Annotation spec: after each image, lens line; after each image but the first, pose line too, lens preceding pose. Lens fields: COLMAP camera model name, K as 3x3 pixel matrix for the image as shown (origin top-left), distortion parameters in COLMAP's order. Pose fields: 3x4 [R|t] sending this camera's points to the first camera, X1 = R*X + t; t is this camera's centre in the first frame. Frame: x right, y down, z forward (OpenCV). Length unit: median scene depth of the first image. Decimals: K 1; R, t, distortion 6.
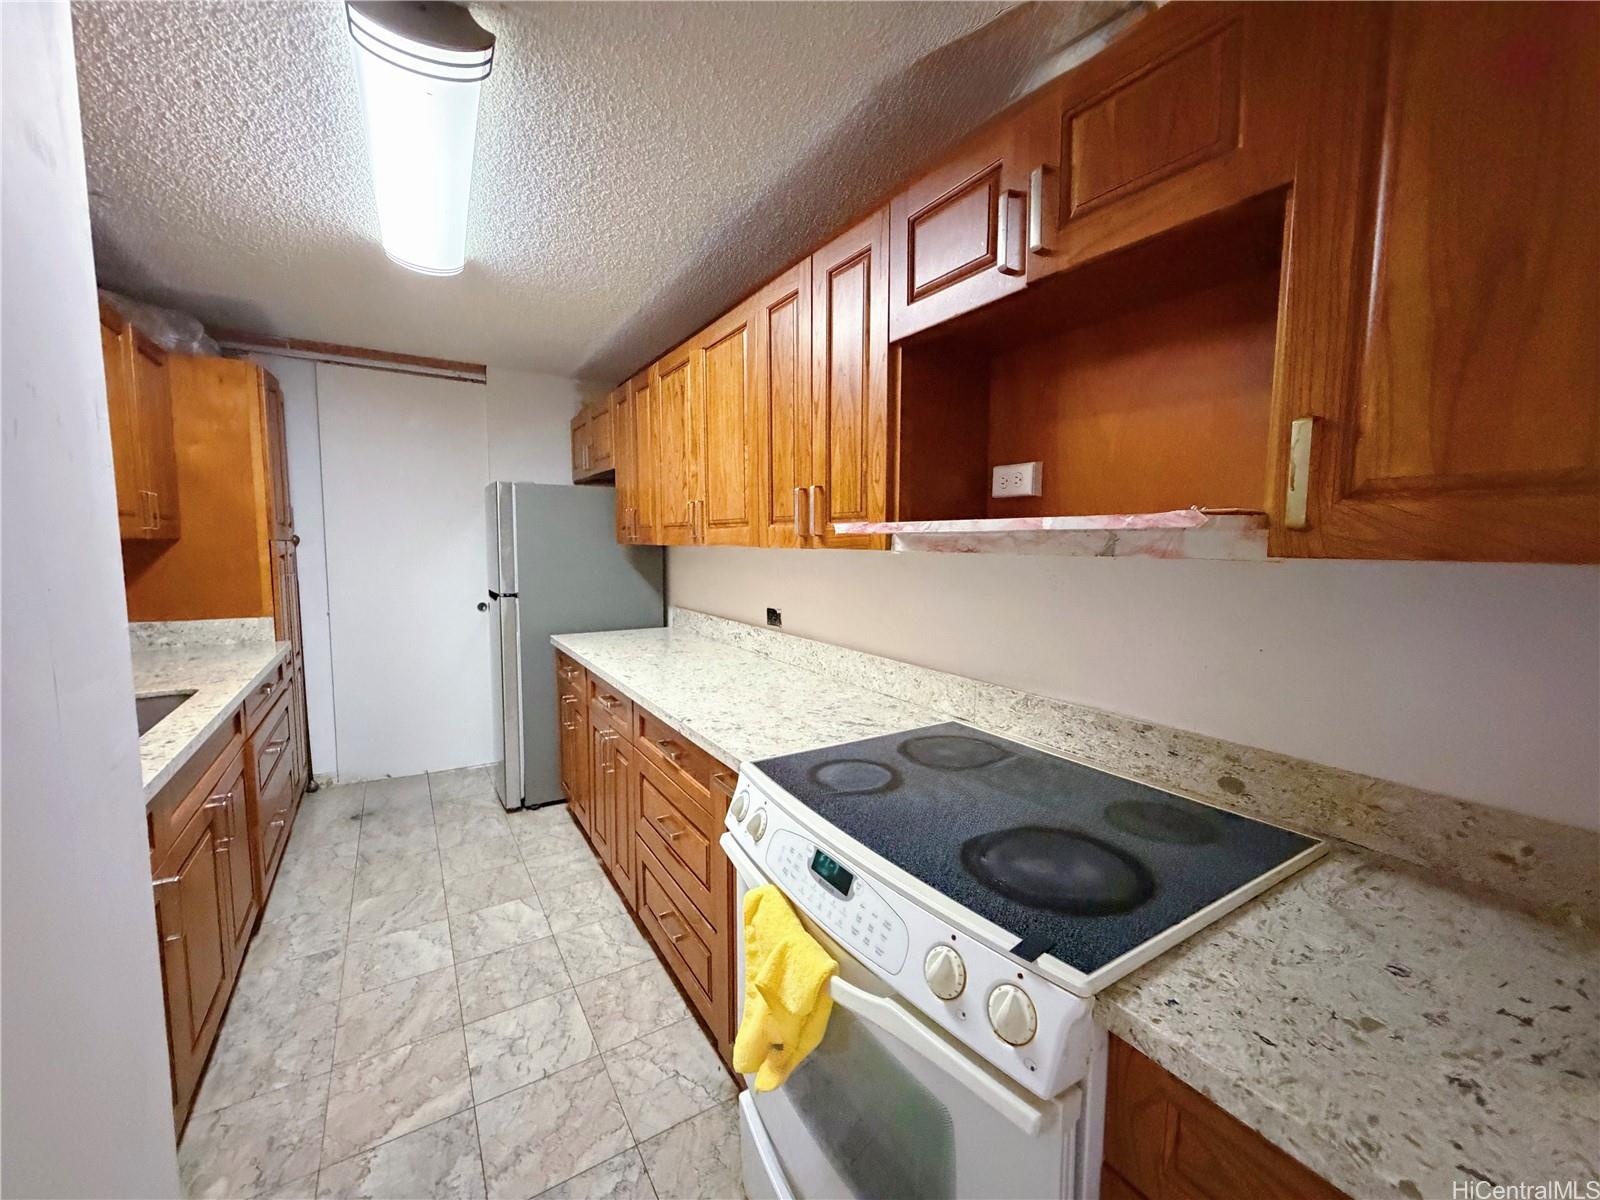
lens RADIAL K [[639.2, 0, 799.3], [0, 639.2, 601.4], [0, 0, 1]] dist [-0.000512, -0.000437]
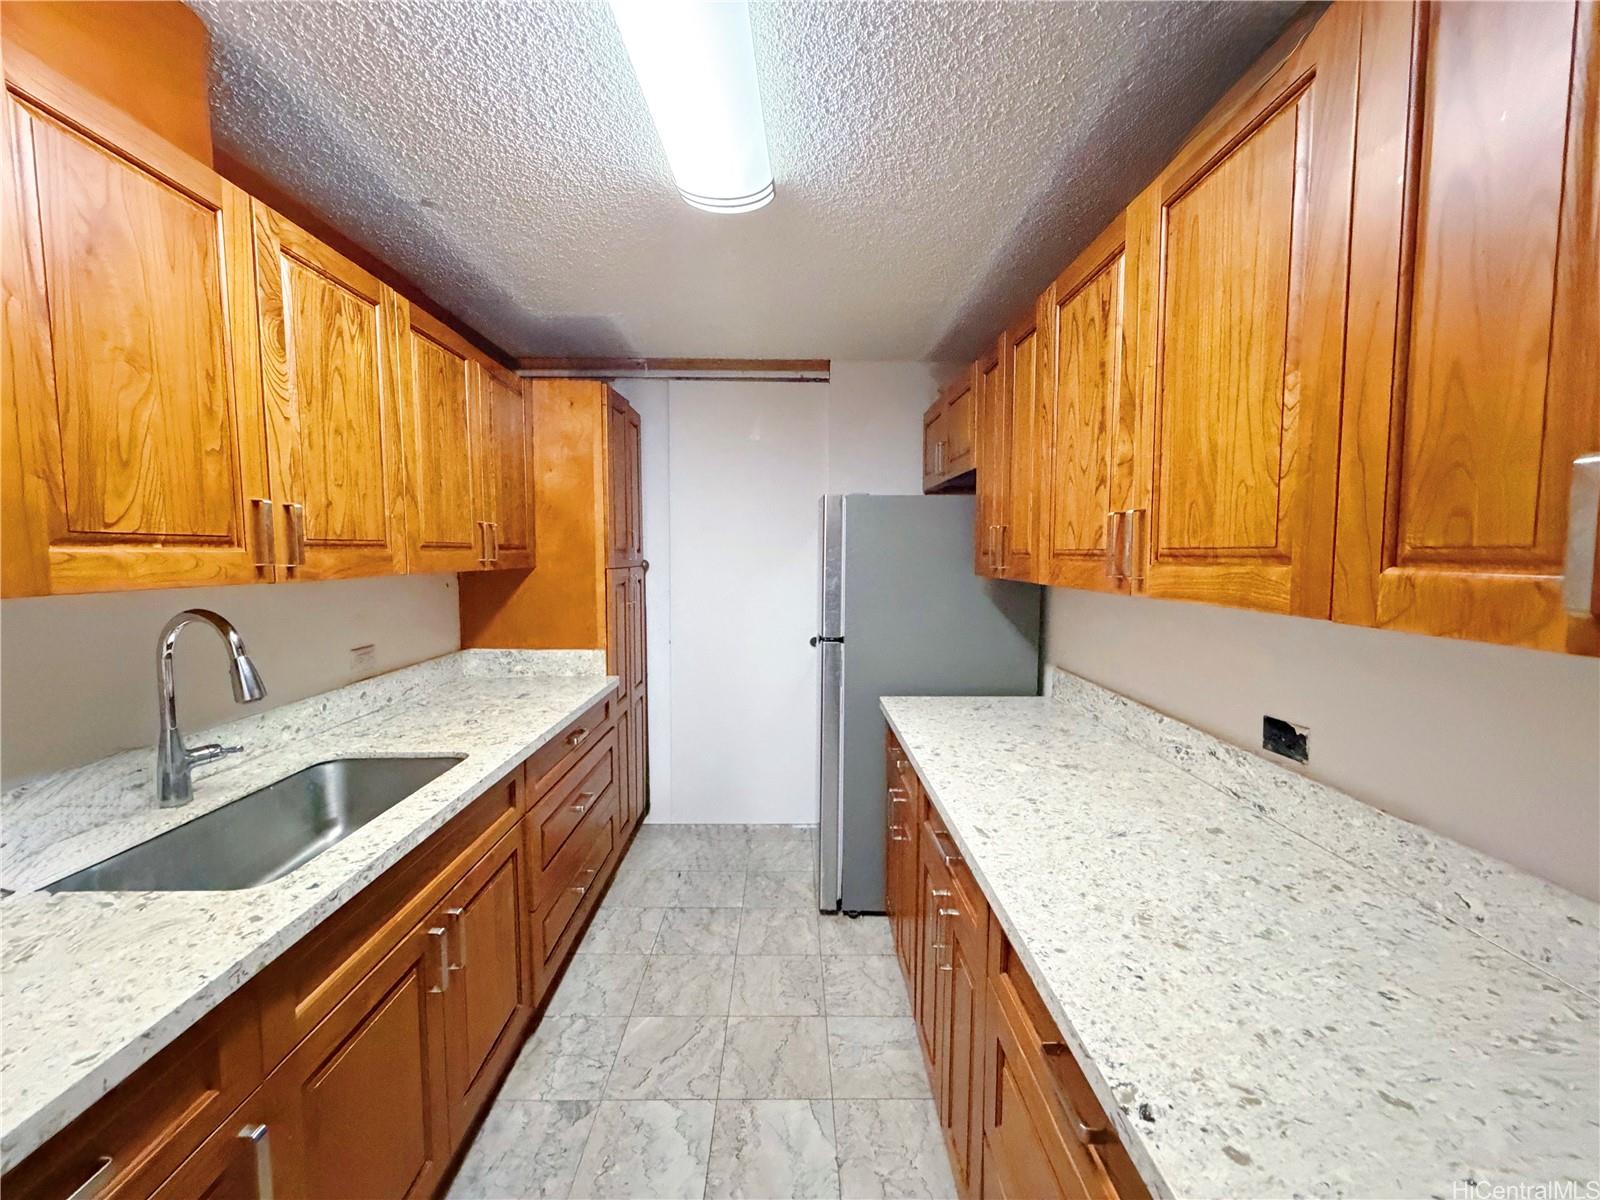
lens RADIAL K [[639.2, 0, 795.0], [0, 639.2, 598.8], [0, 0, 1]] dist [-0.000512, -0.000437]
pose [[0.851365, 0.035538, -0.523369, -0.098745], [-0.046847, 0.998867, -0.008380, -0.056730], [0.522478, 0.031653, 0.852065, 0.348486]]
